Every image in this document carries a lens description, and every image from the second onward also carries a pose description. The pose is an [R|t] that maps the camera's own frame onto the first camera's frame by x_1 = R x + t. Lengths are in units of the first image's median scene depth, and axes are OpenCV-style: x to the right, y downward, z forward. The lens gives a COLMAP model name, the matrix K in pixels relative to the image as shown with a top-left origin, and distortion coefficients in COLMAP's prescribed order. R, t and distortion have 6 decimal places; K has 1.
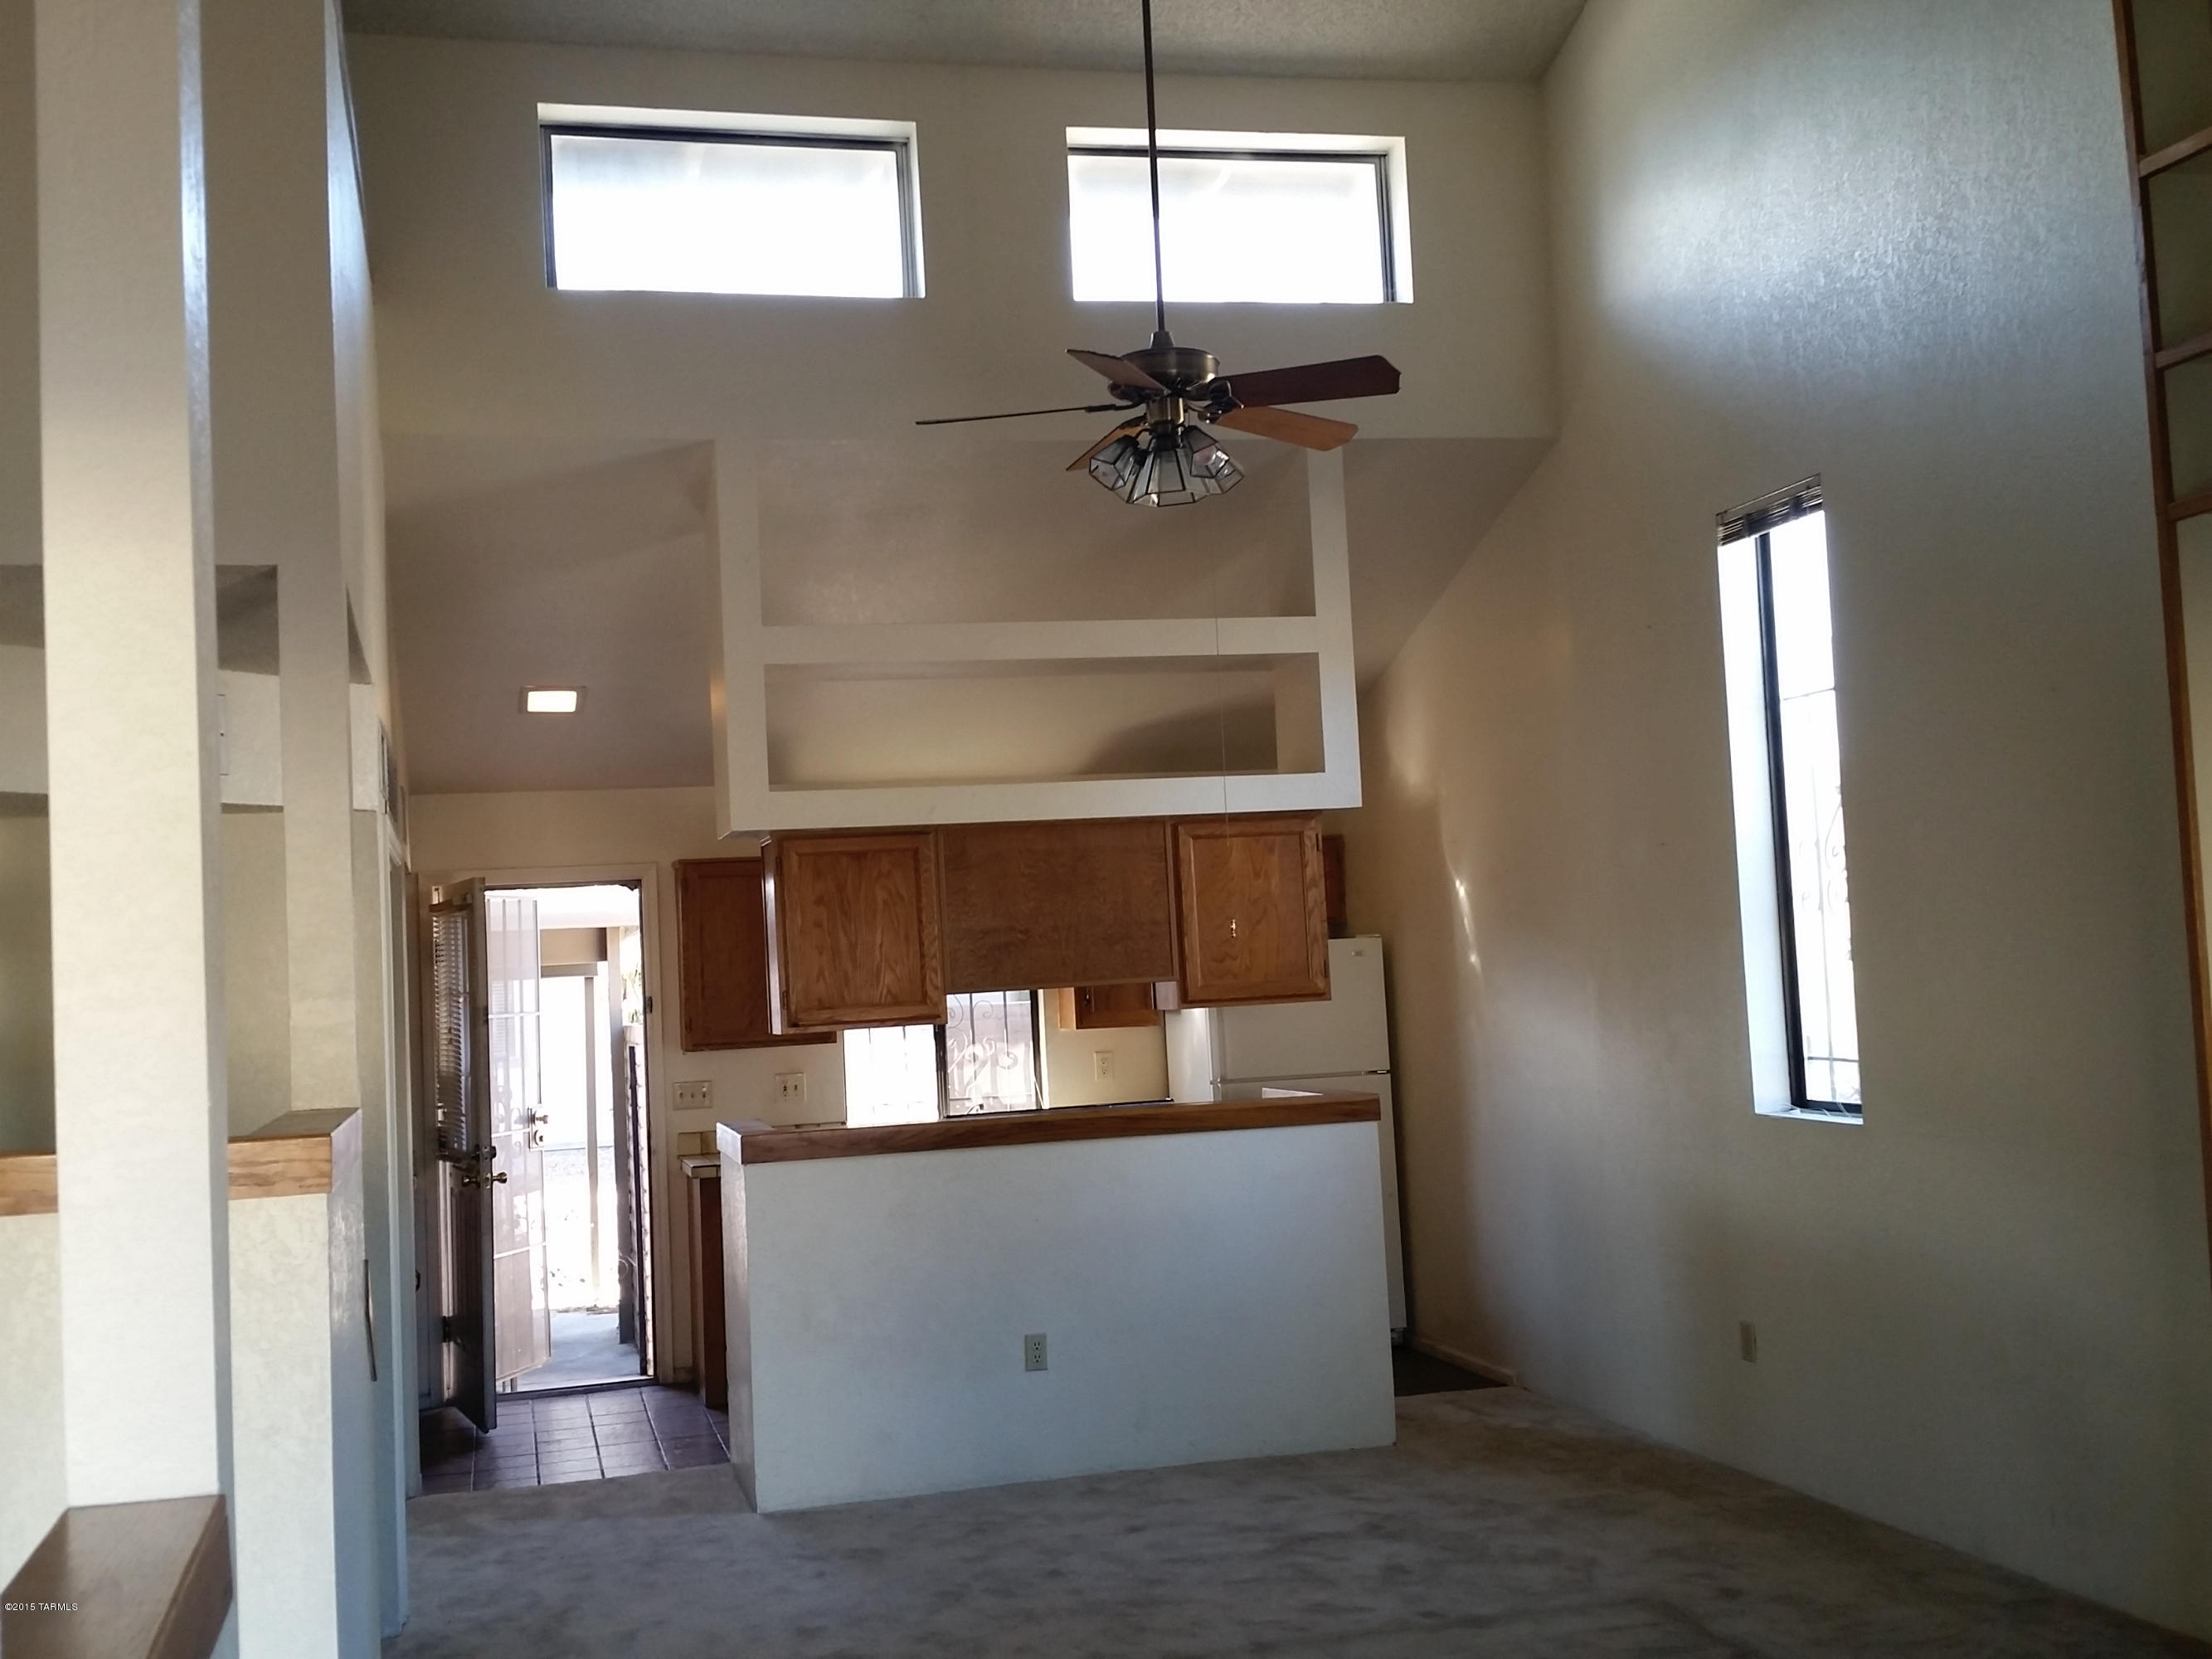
lens RADIAL K [[2459.8, 0, 1119.8], [0, 2459.8, 831.5], [0, 0, 1]] dist [0.133053, 0.000000]
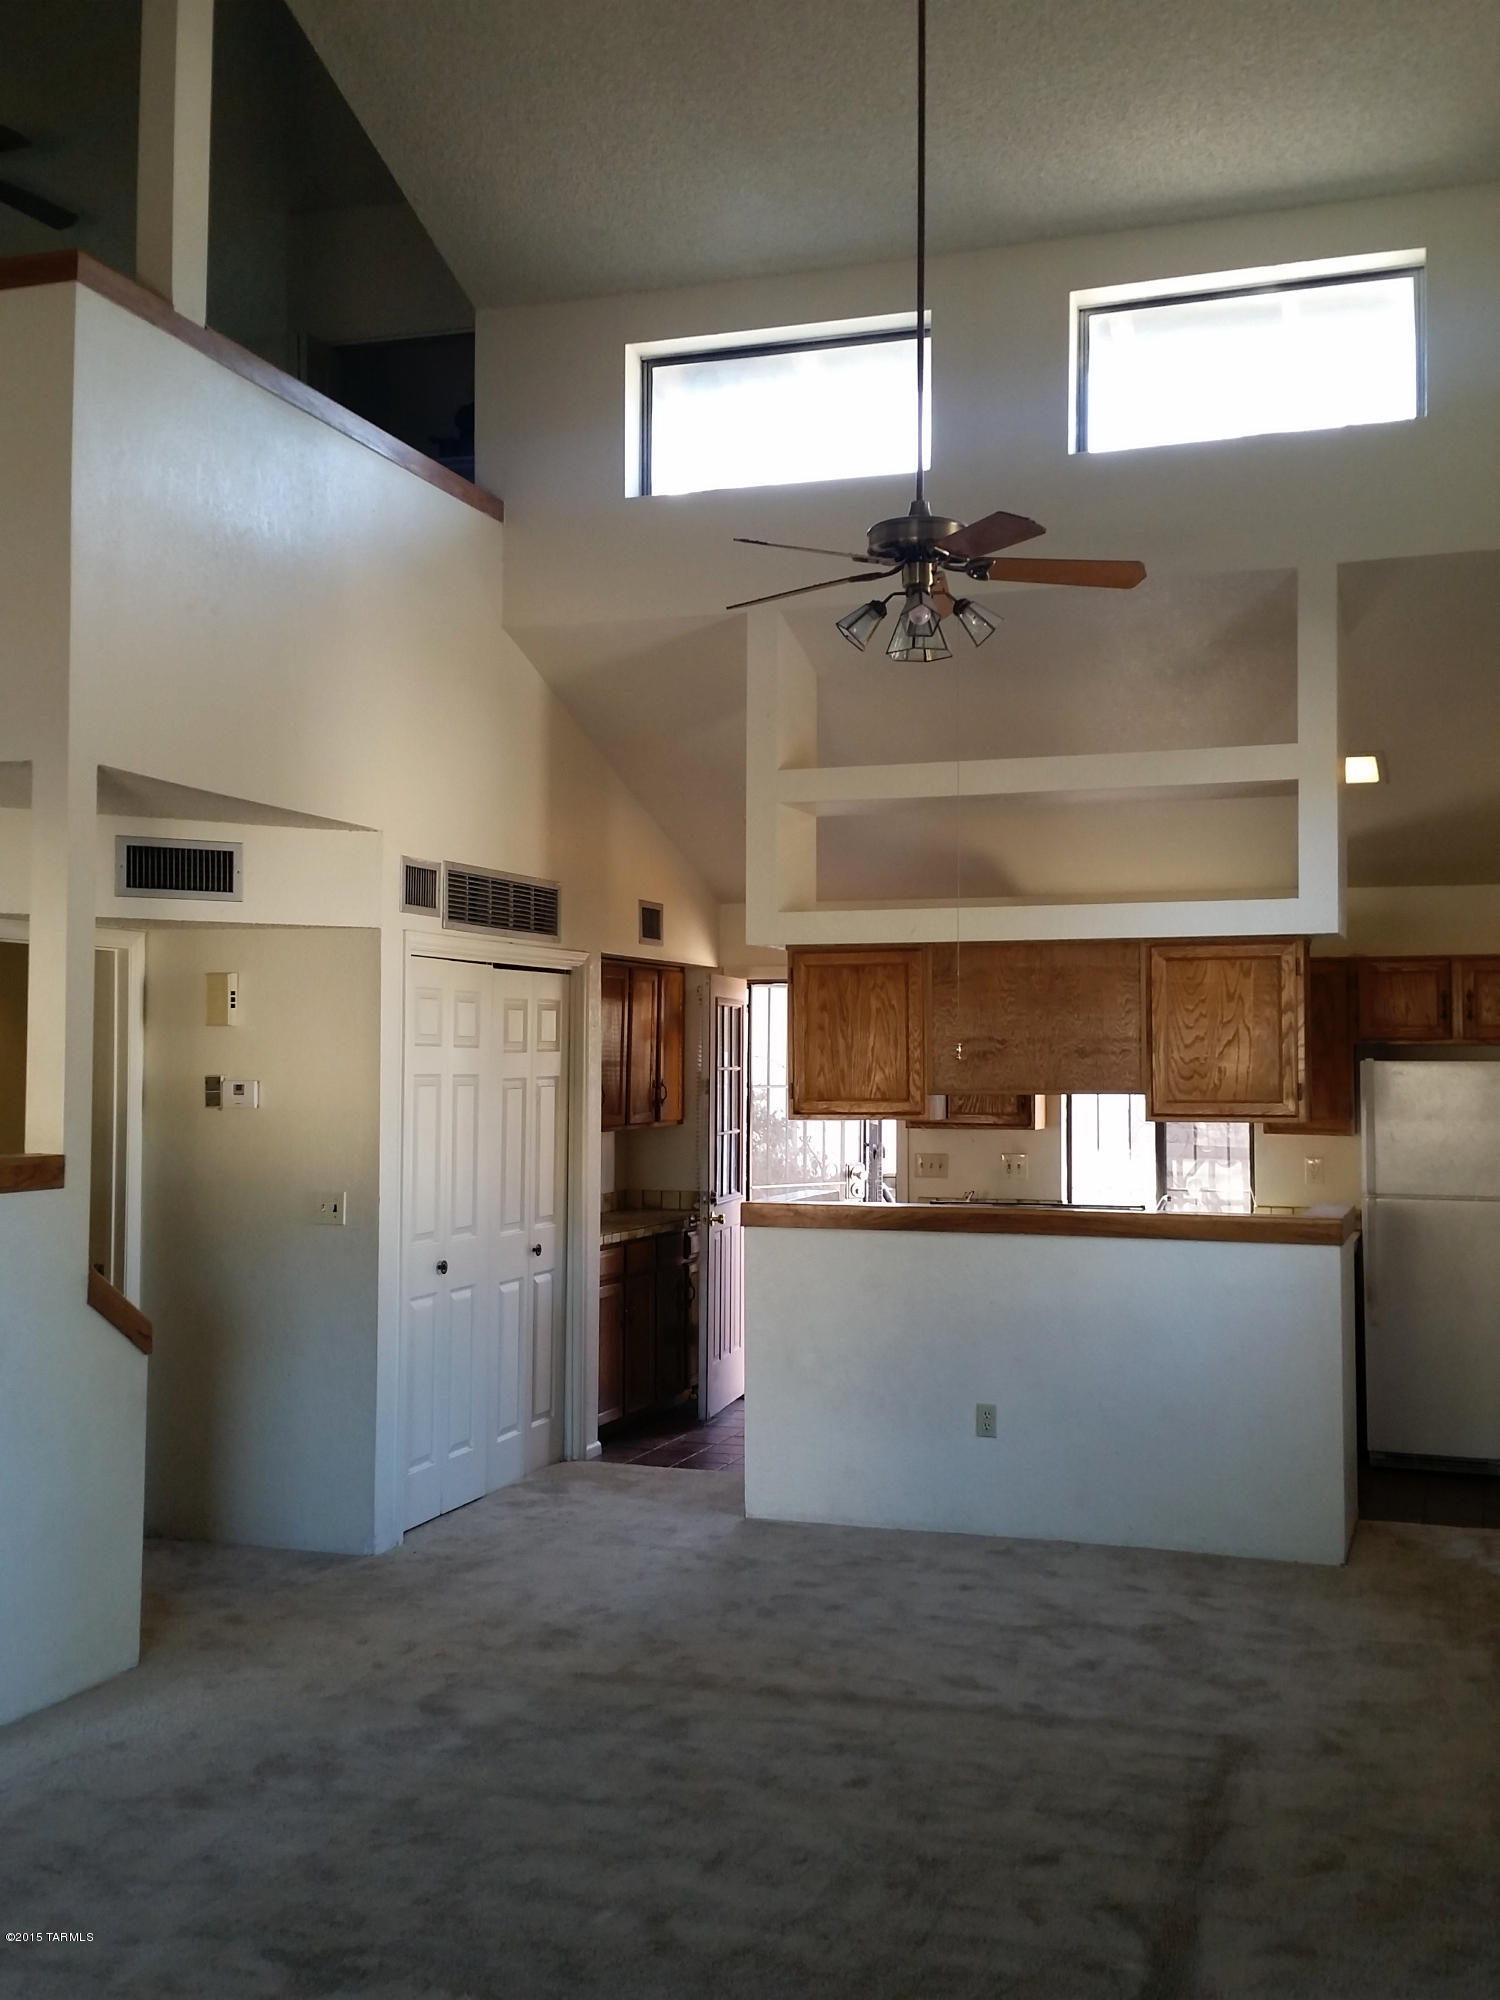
lens RADIAL K [[2223.9, 0, 761.1], [0, 2223.9, 992.6], [0, 0, 1]] dist [0.133053, 0.000000]
pose [[0.829862, 0.034516, -0.556901, 0.427605], [-0.013527, 0.999036, 0.041761, -0.021433], [0.557805, -0.027122, 0.829529, 0.115081]]
